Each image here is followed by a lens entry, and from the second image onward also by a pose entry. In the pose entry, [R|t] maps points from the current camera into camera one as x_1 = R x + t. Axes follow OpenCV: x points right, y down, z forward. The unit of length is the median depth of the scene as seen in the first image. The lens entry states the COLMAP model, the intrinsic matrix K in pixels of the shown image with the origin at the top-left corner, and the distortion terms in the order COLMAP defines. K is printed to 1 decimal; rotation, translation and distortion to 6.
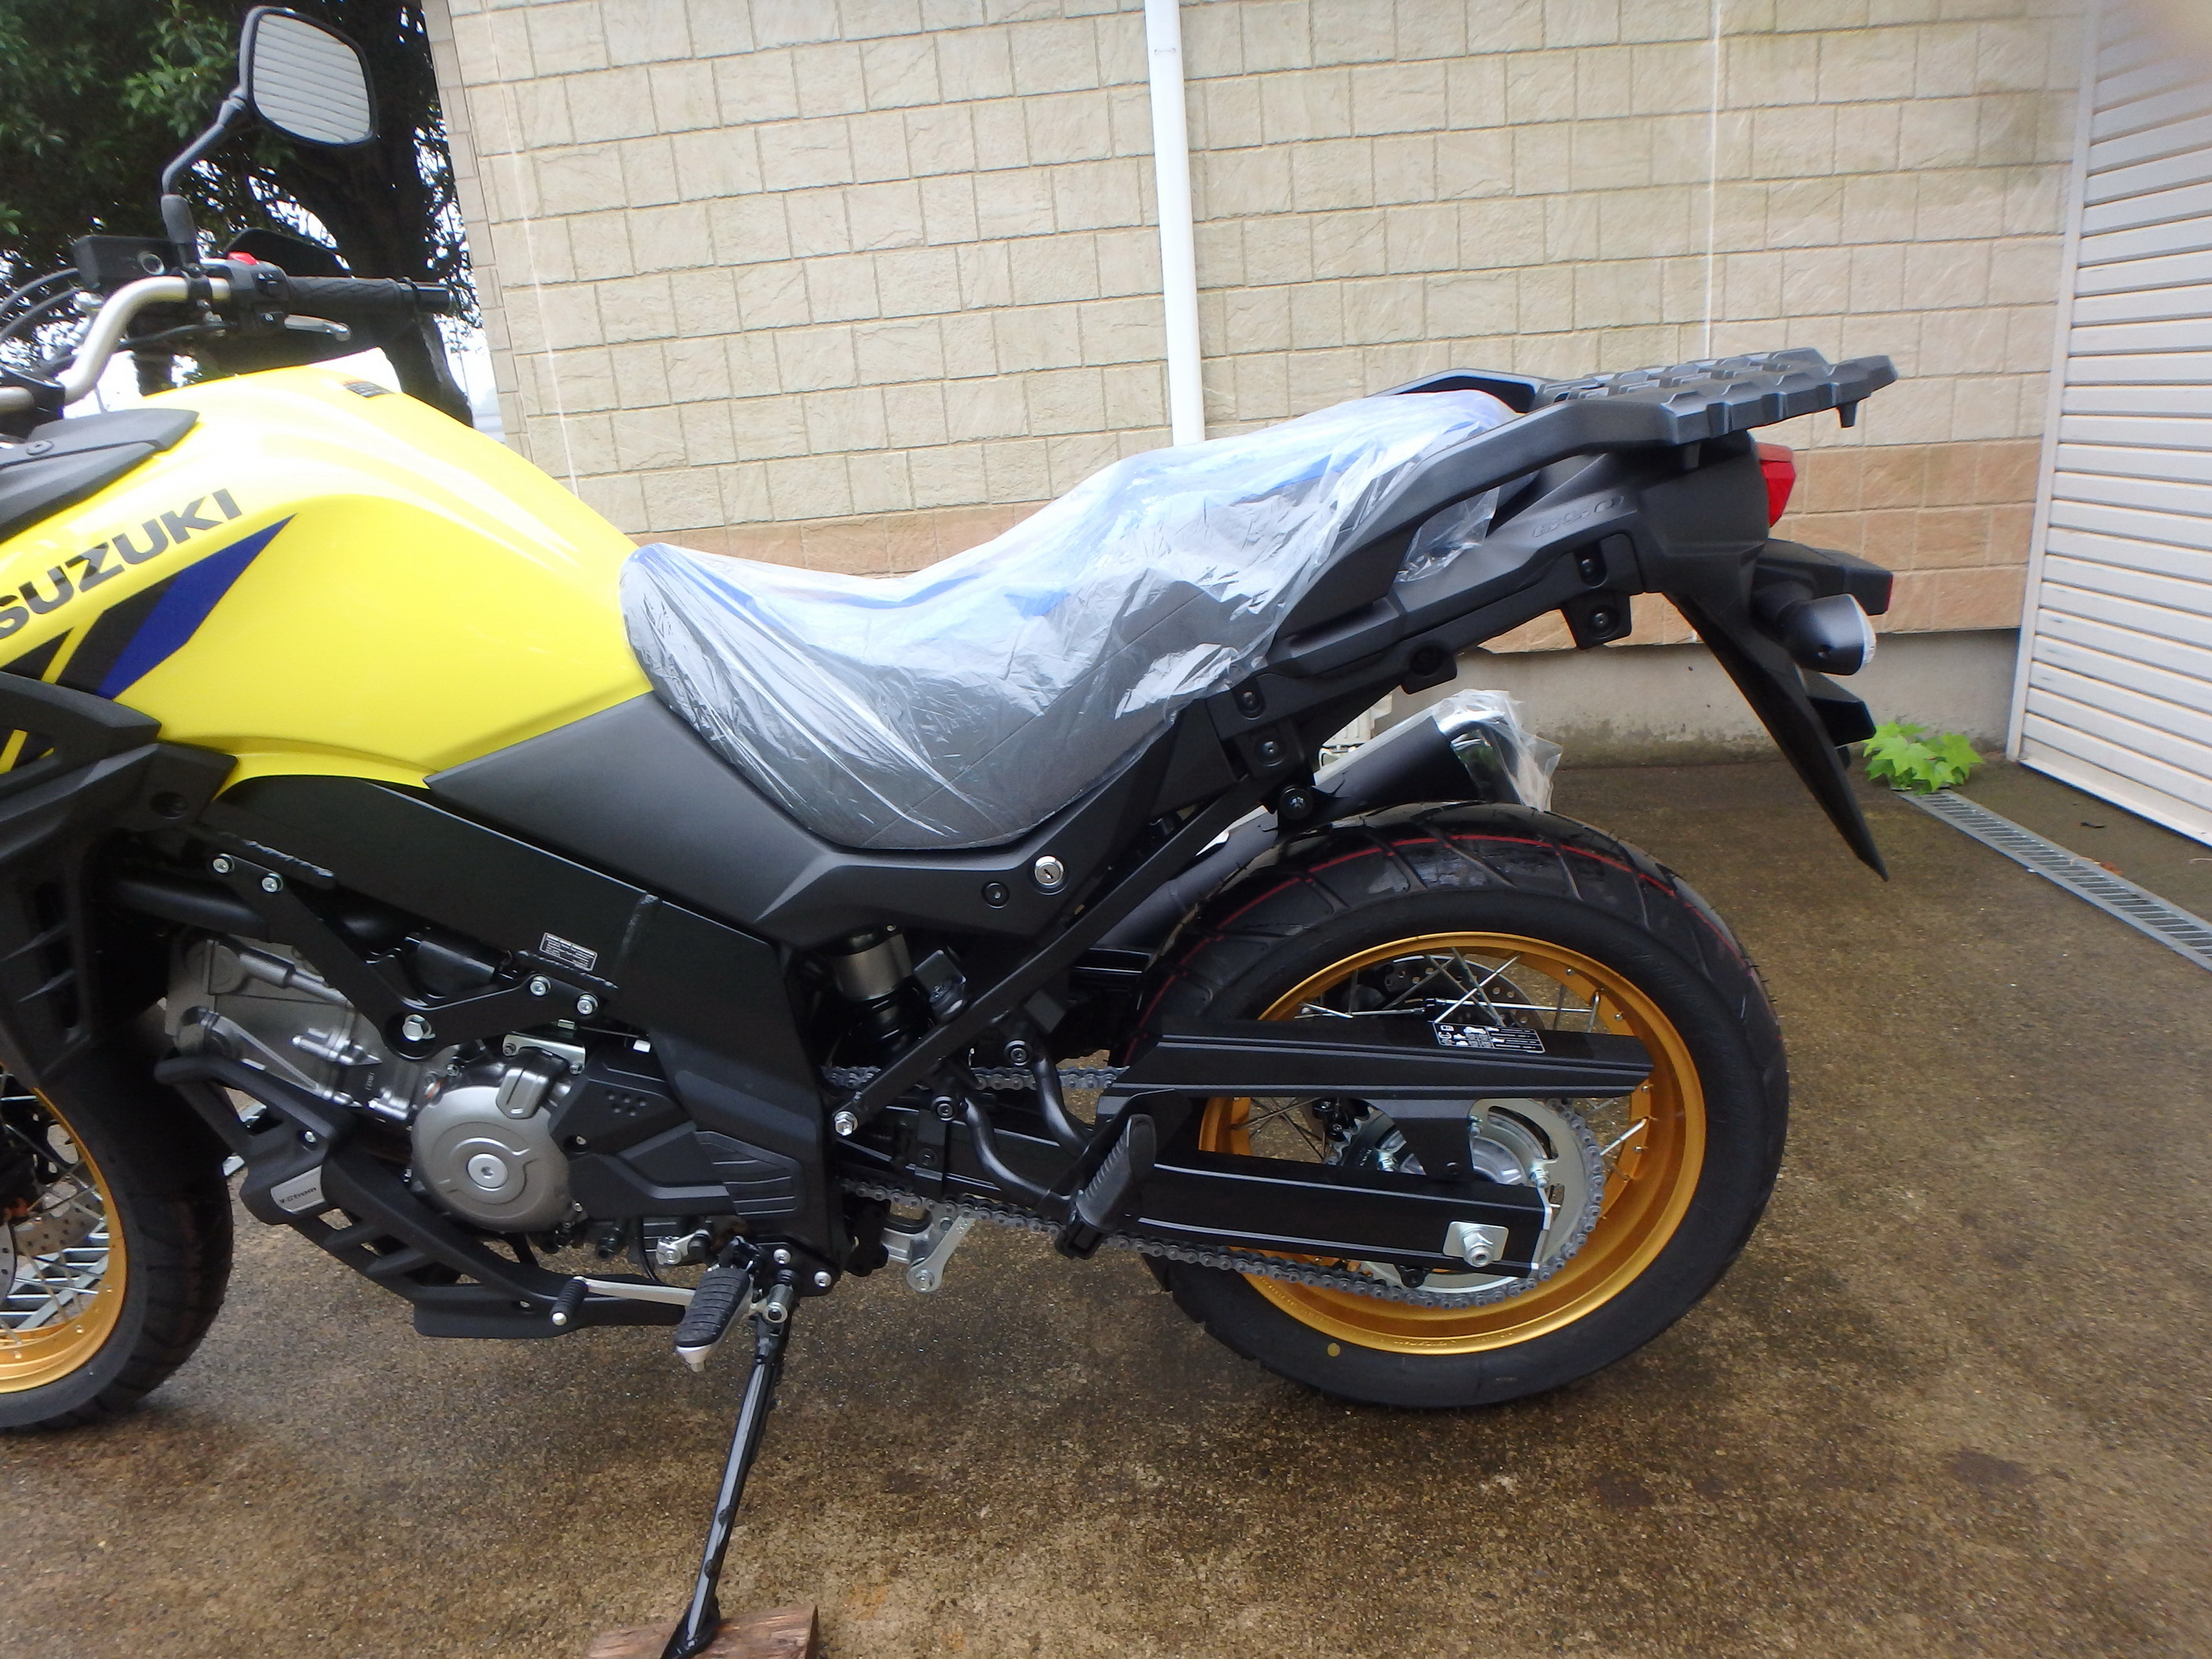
lens RADIAL K [[1372.7, 0, 1109.0], [0, 1372.7, 824.2], [0, 0, 1]] dist [-0.049567, 0.009750]
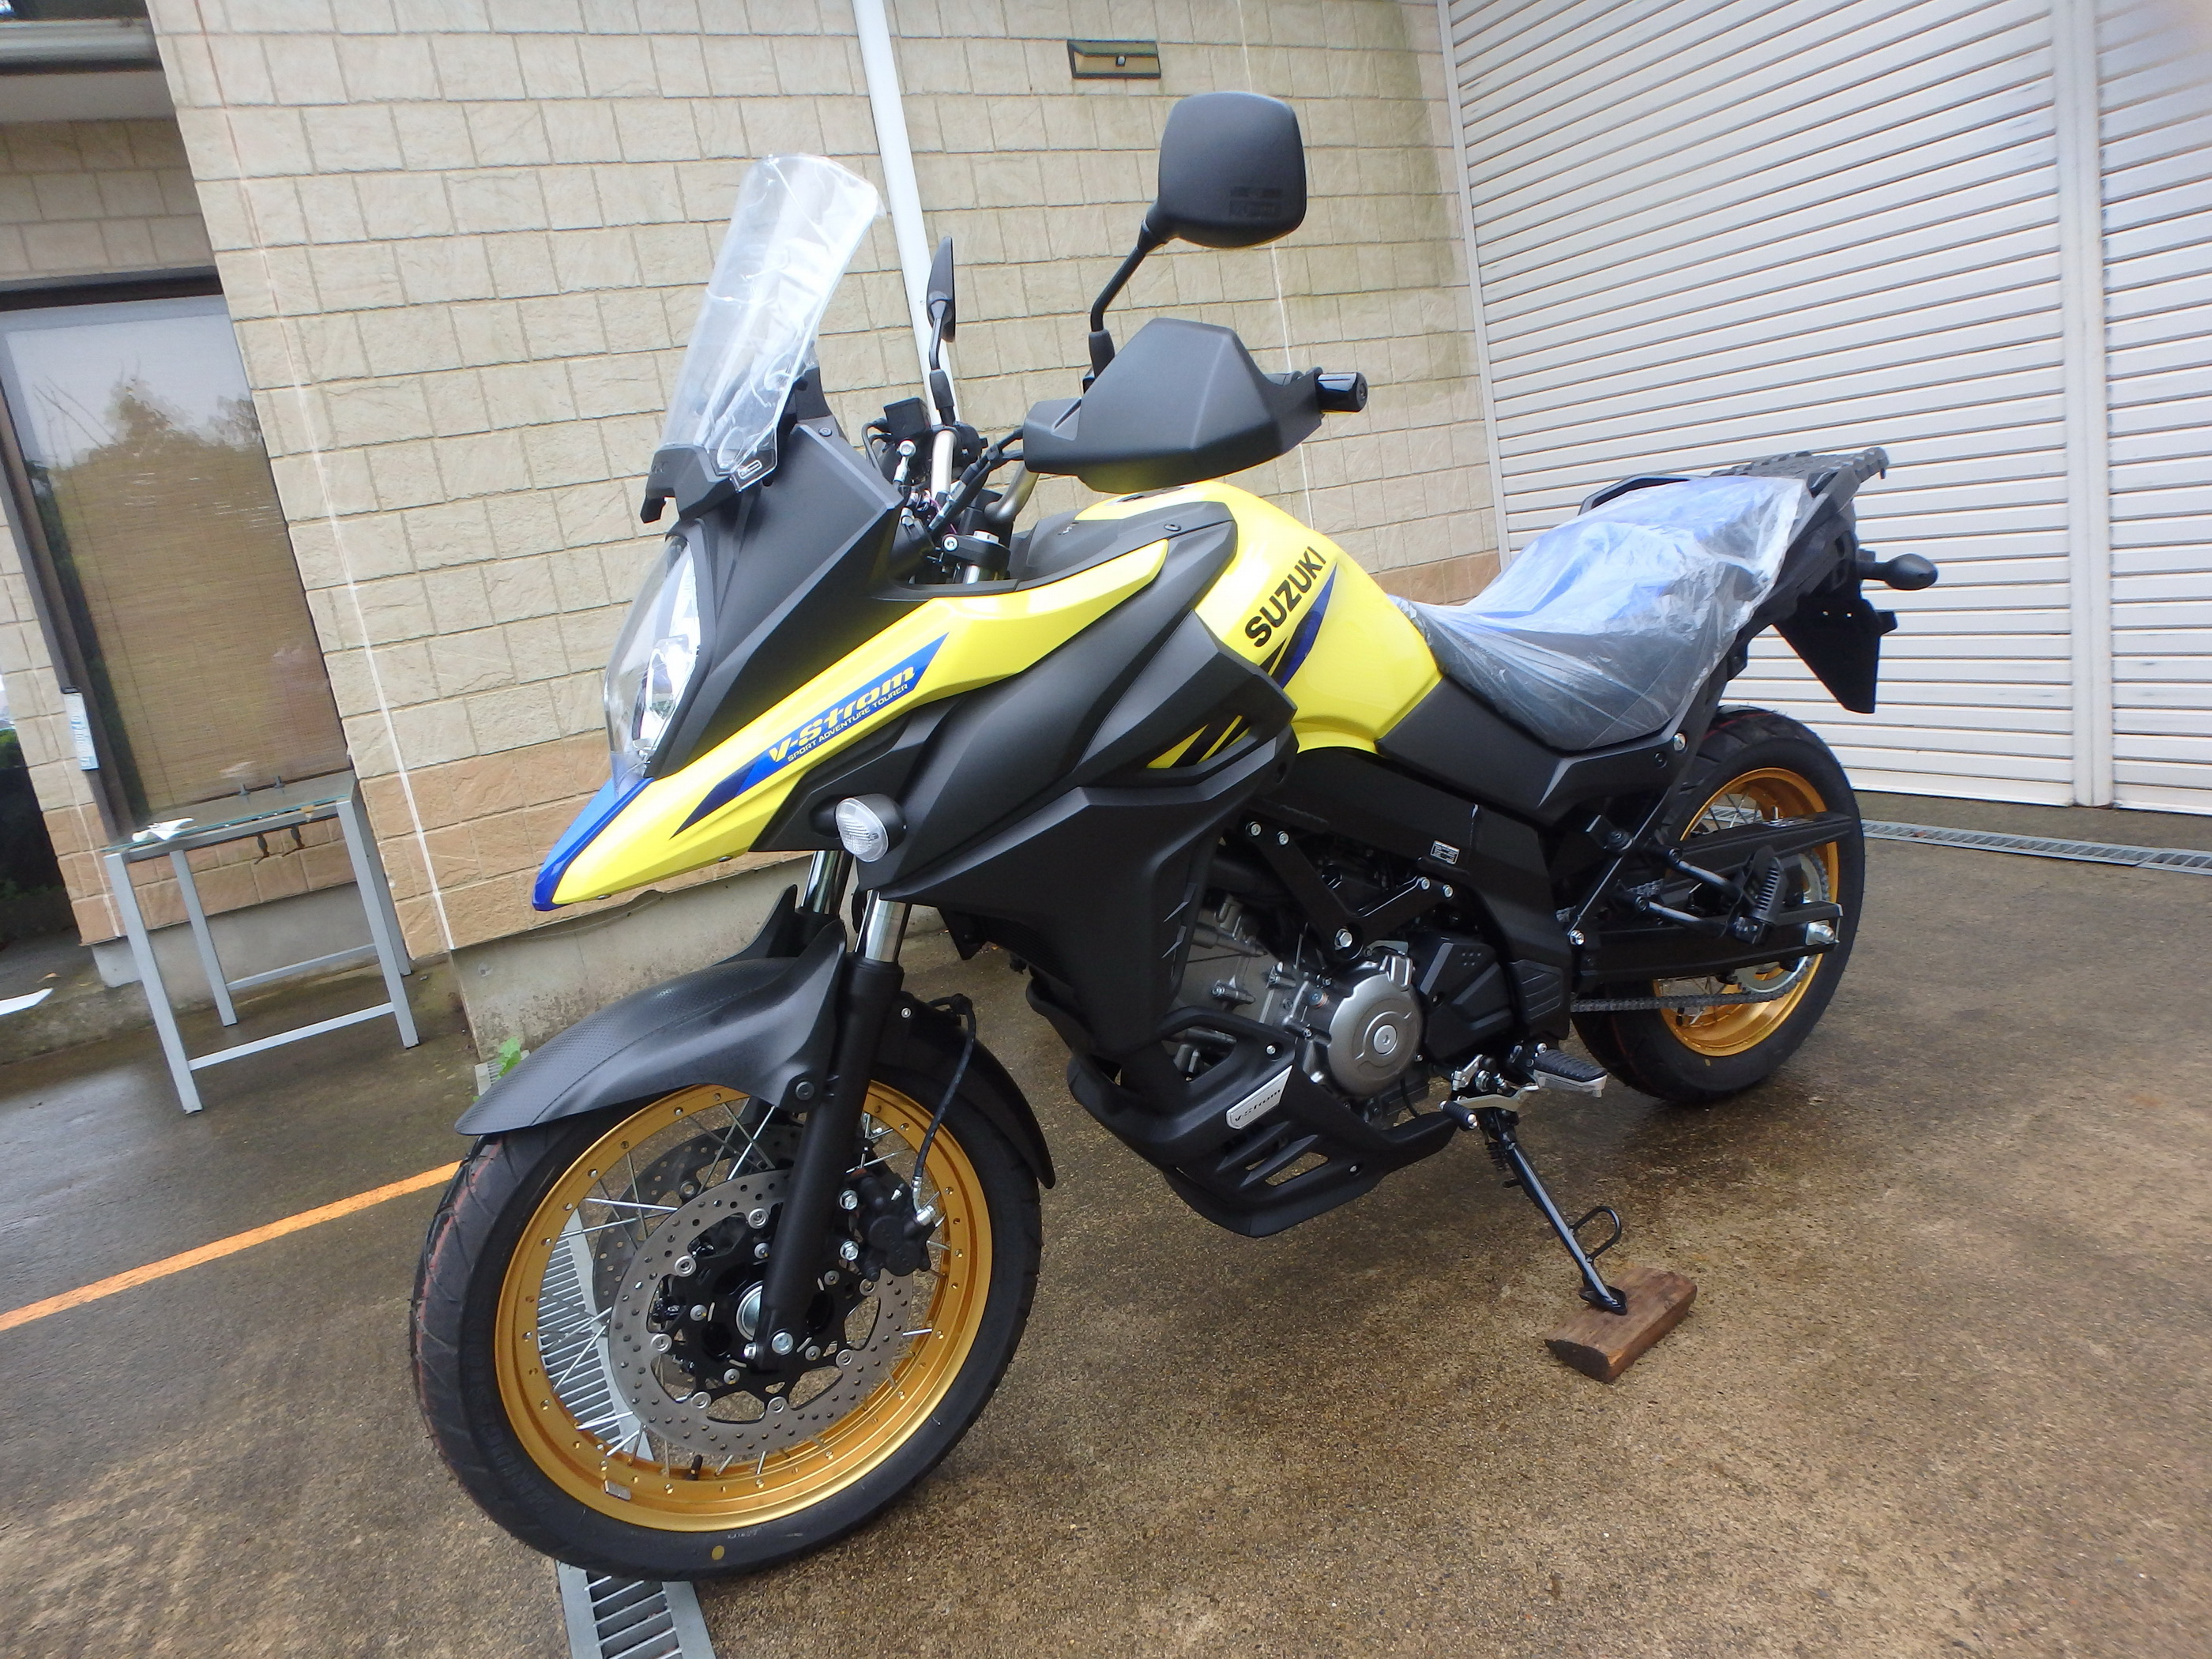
lens RADIAL K [[1372.7, 0, 1107.5], [0, 1372.7, 827.4], [0, 0, 1]] dist [-0.049567, 0.009750]
pose [[0.845094, -0.170030, 0.506858, -0.680721], [0.249199, 0.964064, -0.092090, 0.053923], [-0.472985, 0.204133, 0.857096, -0.048495]]
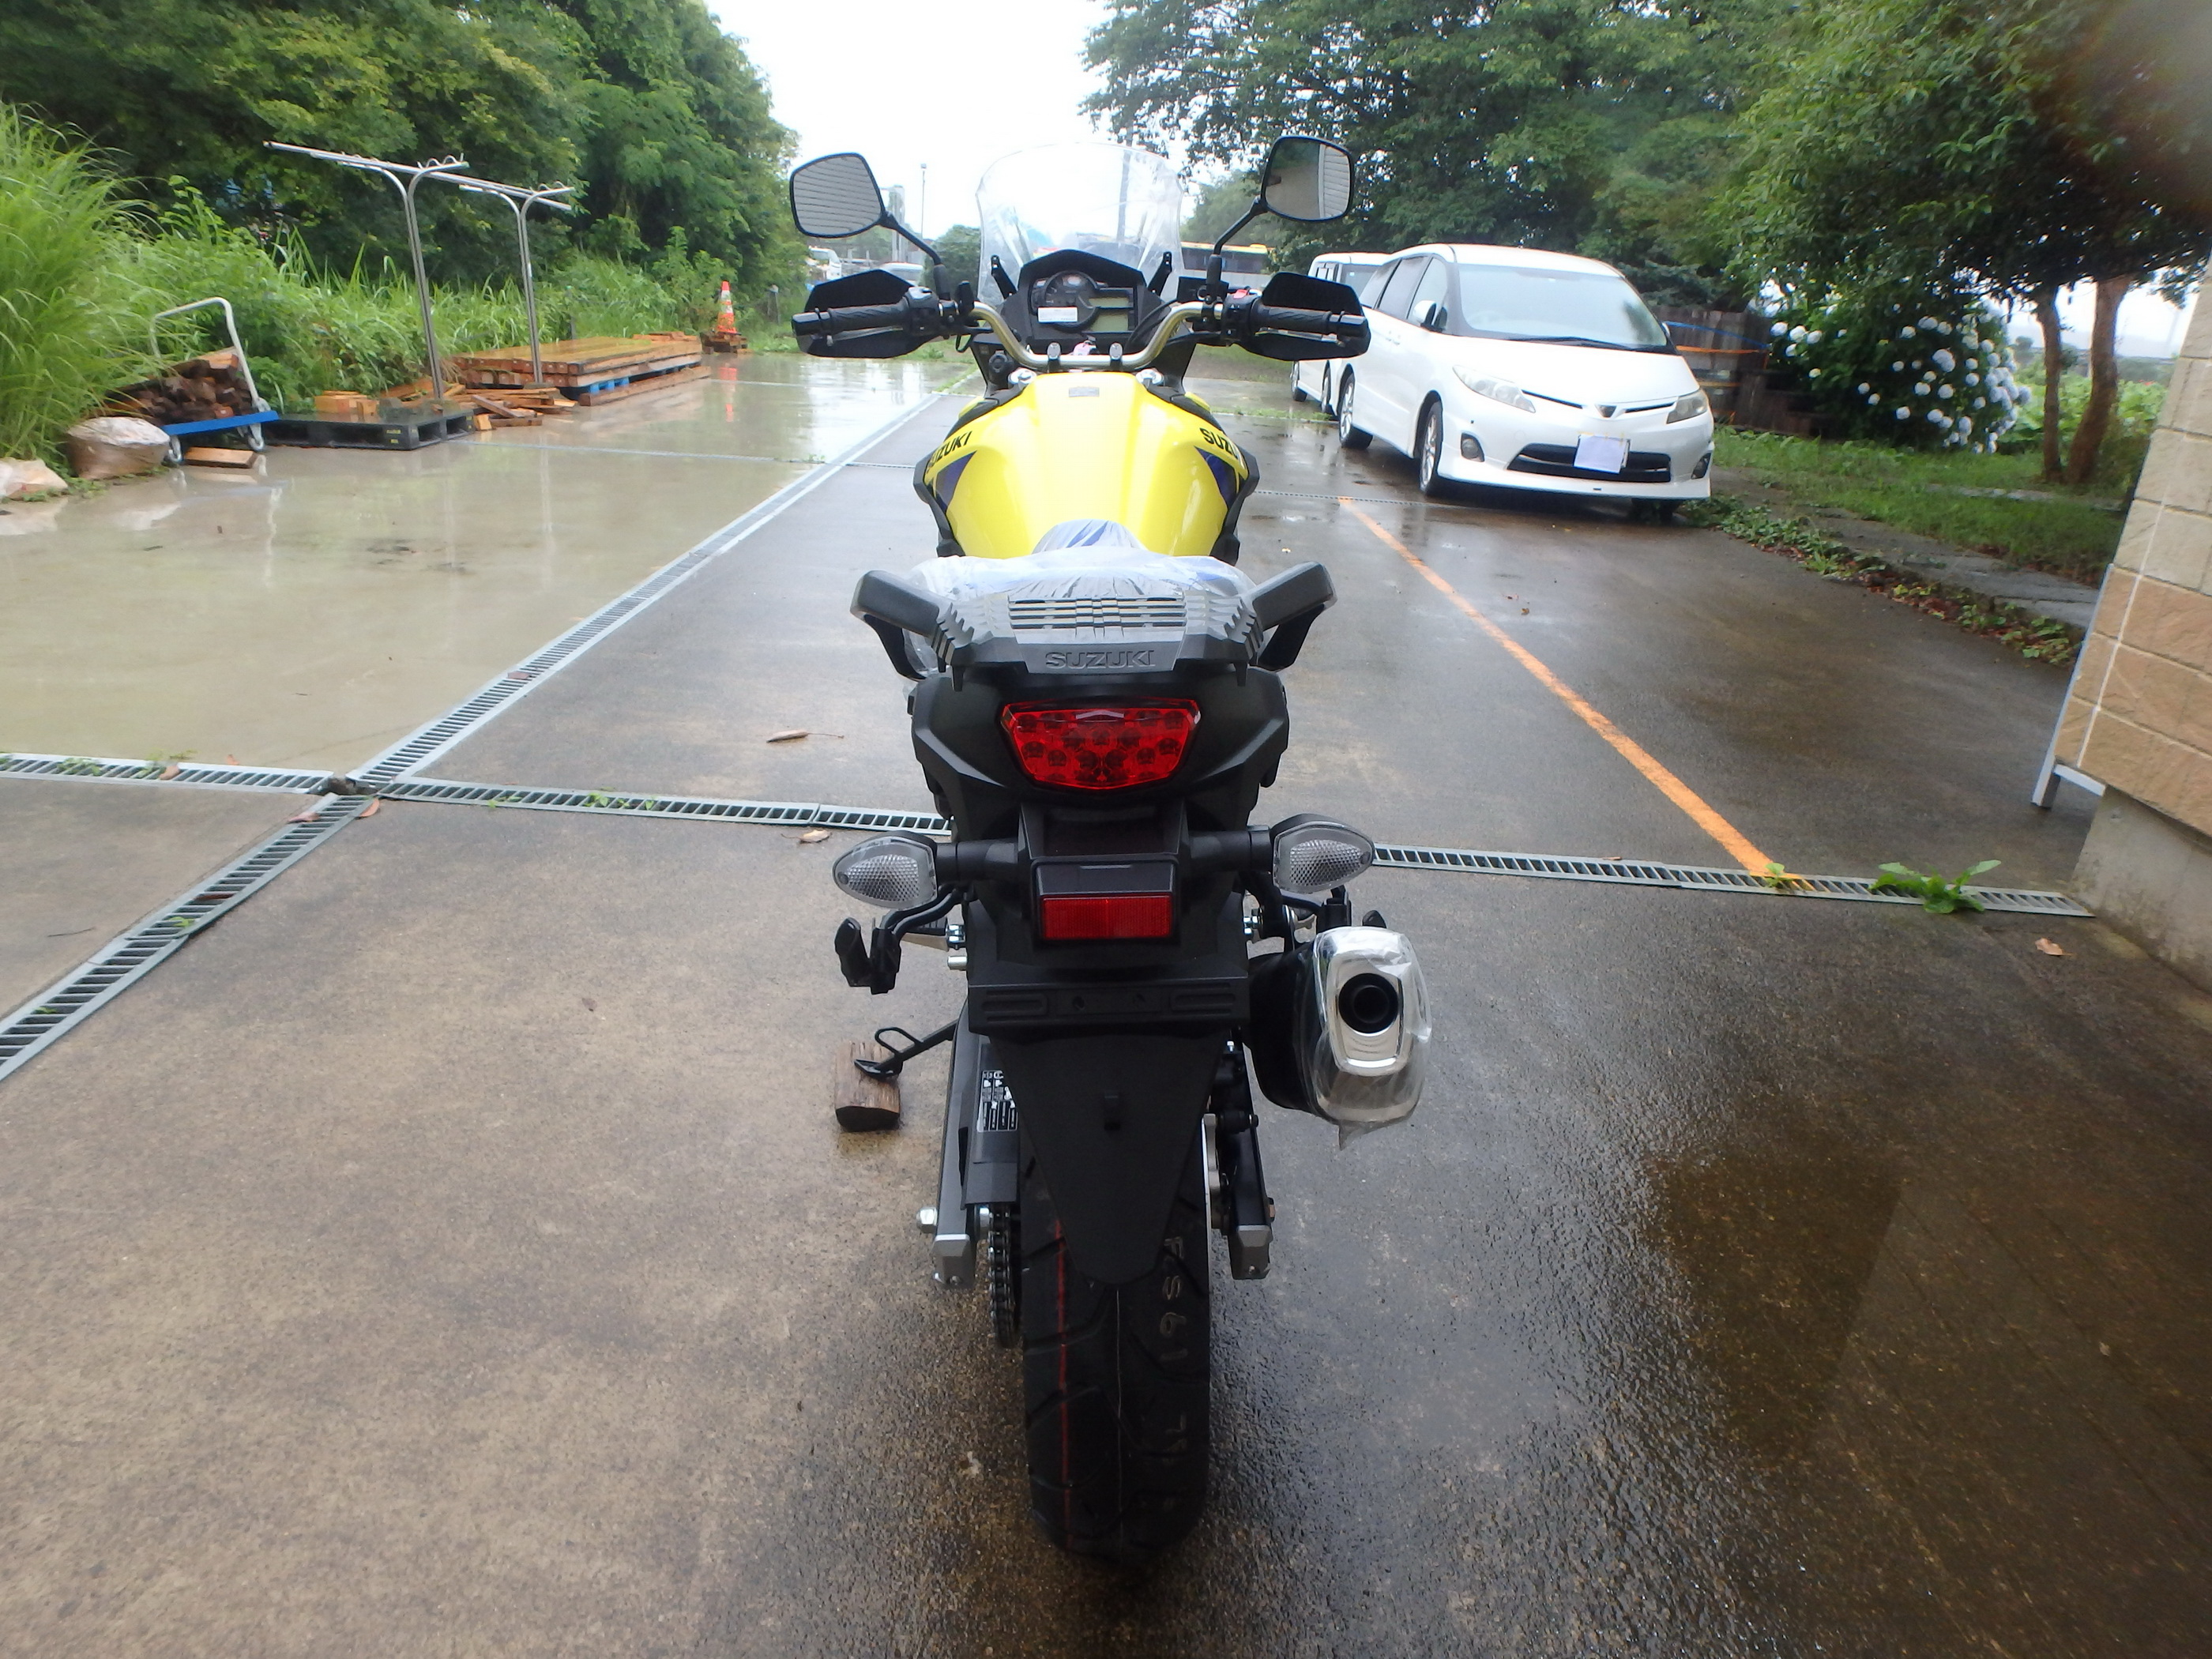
lens RADIAL K [[1372.7, 0, 1128.1], [0, 1372.7, 810.4], [0, 0, 1]] dist [-0.049567, 0.009750]
pose [[0.072586, 0.443903, -0.893130, 0.597879], [-0.365045, 0.845179, 0.390403, -0.270840], [0.928156, 0.297695, 0.223393, 0.381388]]
